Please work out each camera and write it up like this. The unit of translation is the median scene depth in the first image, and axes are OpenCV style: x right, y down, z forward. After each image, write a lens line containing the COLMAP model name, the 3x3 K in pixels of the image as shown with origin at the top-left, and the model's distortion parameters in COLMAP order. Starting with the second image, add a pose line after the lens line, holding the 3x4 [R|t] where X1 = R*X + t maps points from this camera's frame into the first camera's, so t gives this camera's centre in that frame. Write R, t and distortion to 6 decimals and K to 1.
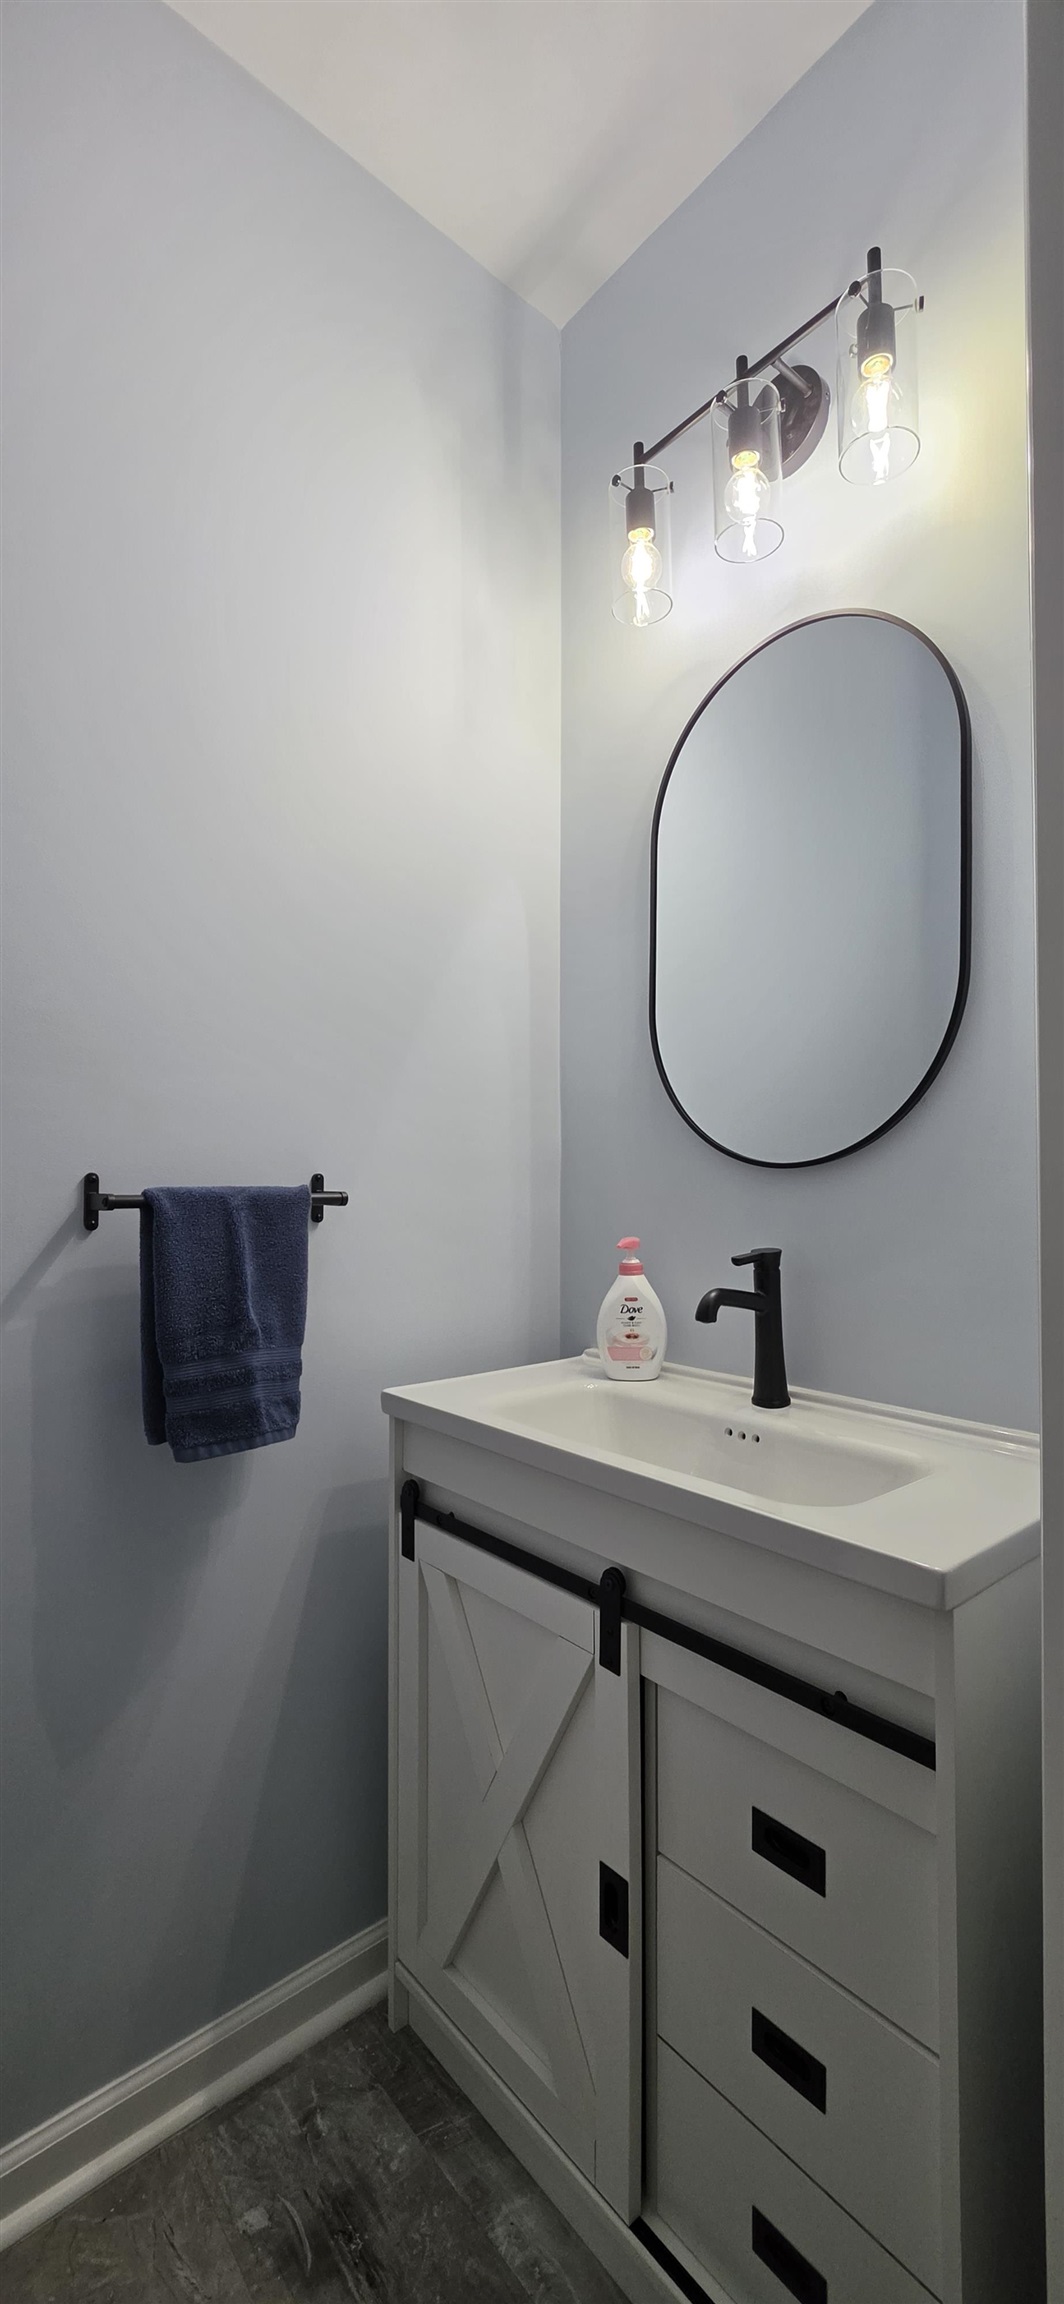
lens RADIAL K [[925.9, 0, 520.9], [0, 925.9, 1166.0], [0, 0, 1]] dist [-0.002385, 0.000441]
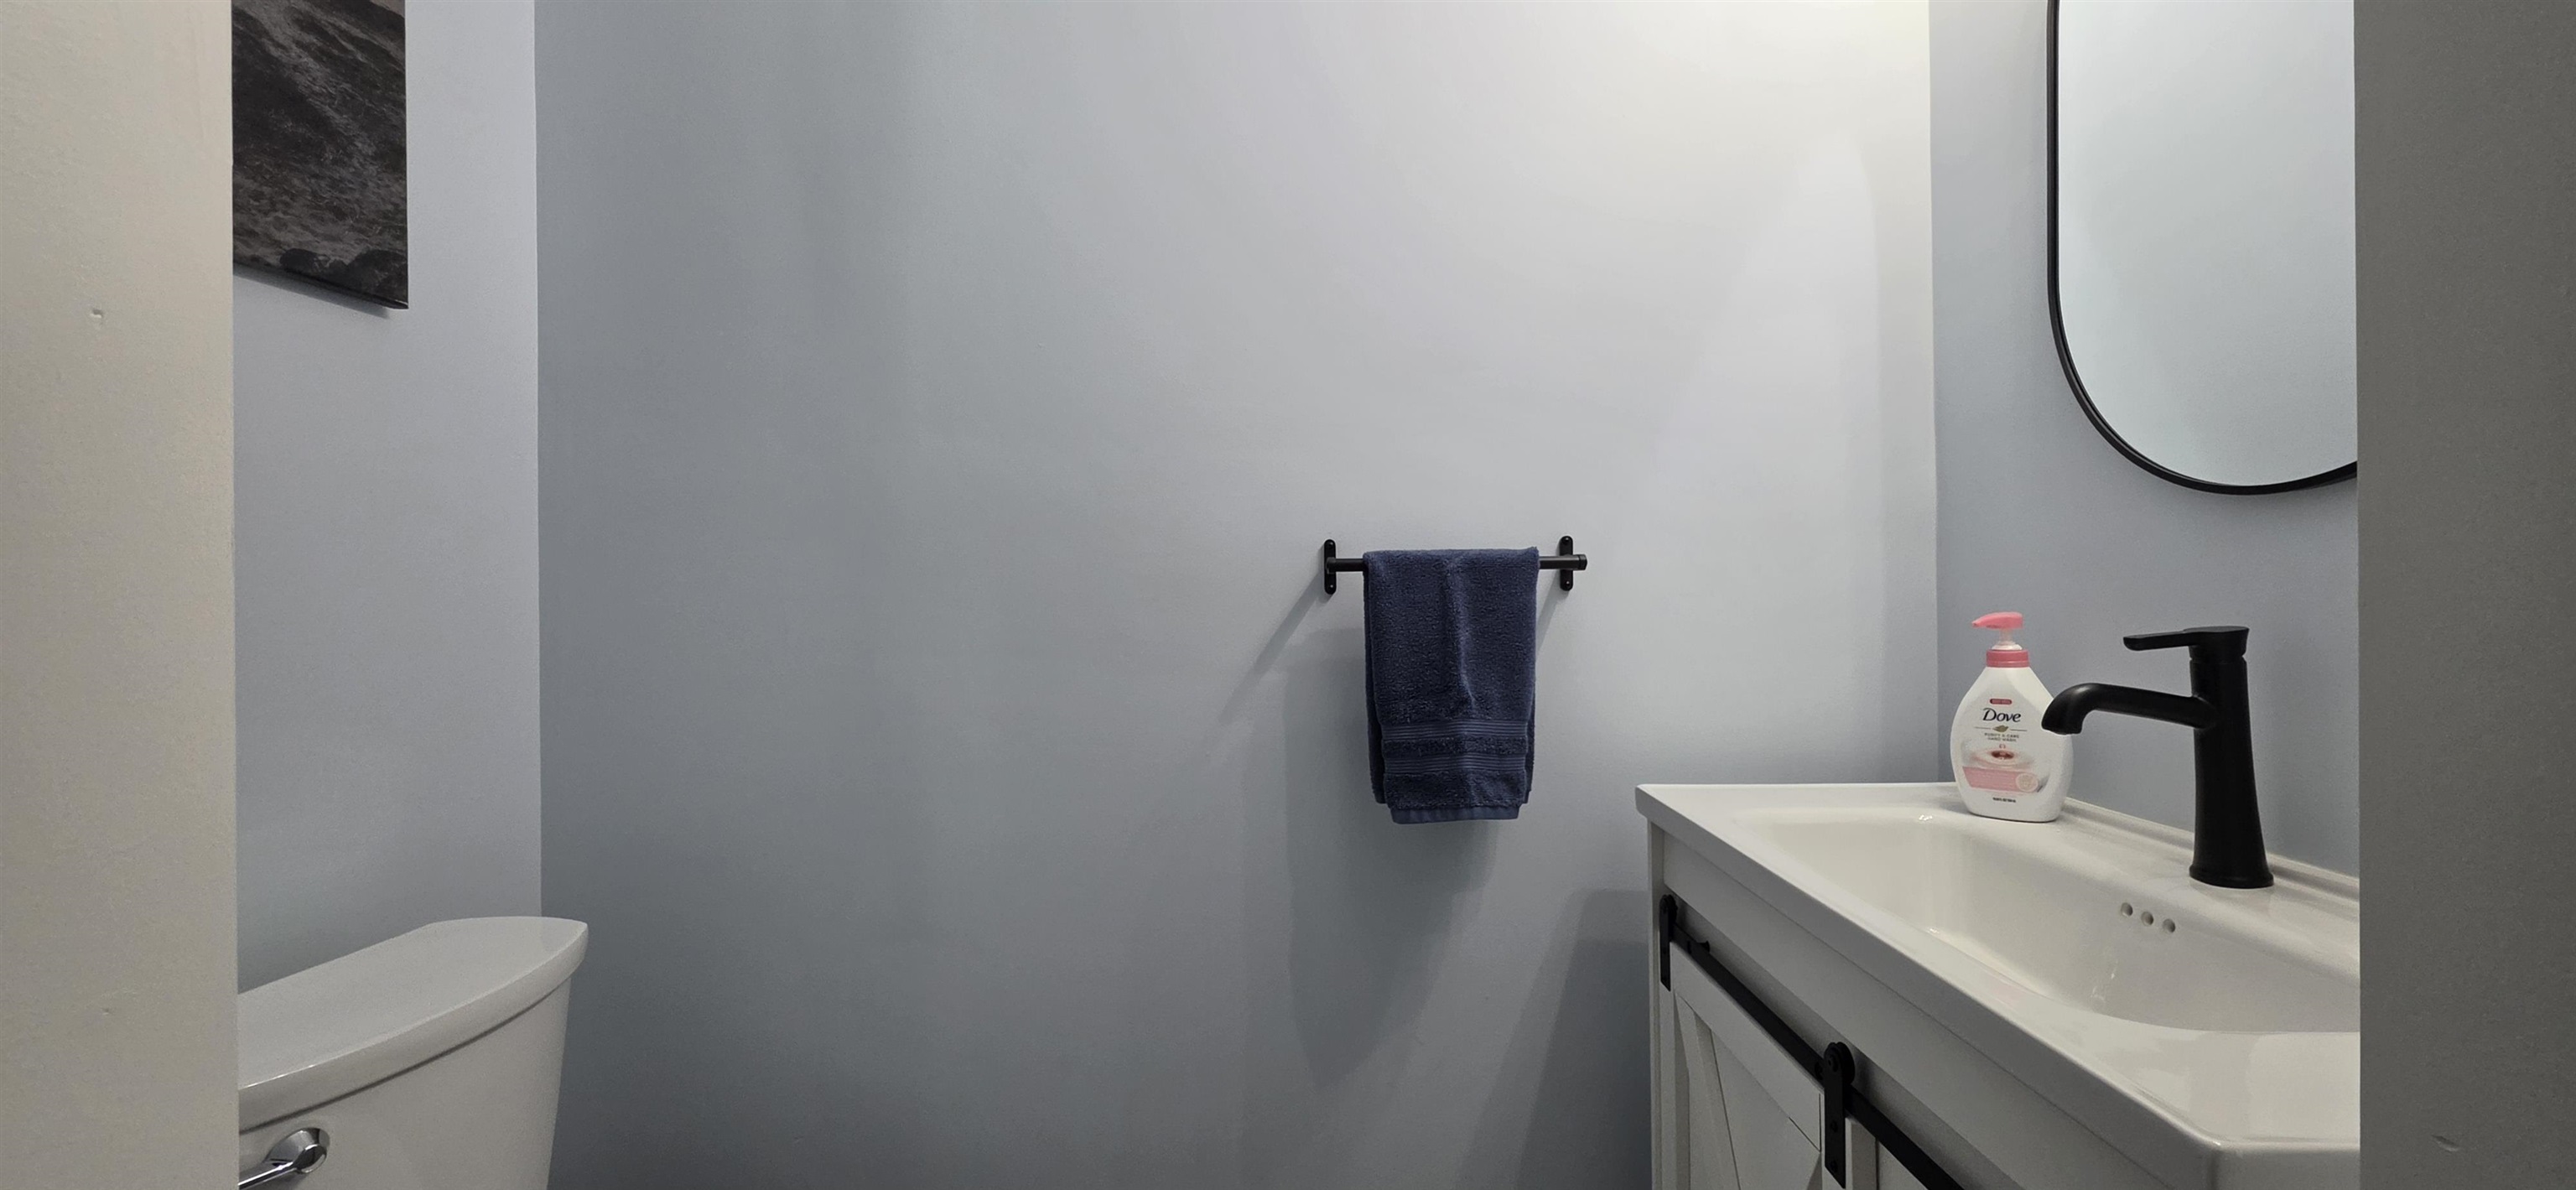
lens RADIAL K [[1035.3, 0, 1290.5], [0, 1035.3, 593.8], [0, 0, 1]] dist [-0.002385, 0.000441]
pose [[0.739749, -0.003774, -0.672873, 0.272099], [0.021903, 0.999589, 0.018473, 0.042655], [0.672527, -0.028404, 0.739527, 0.086948]]
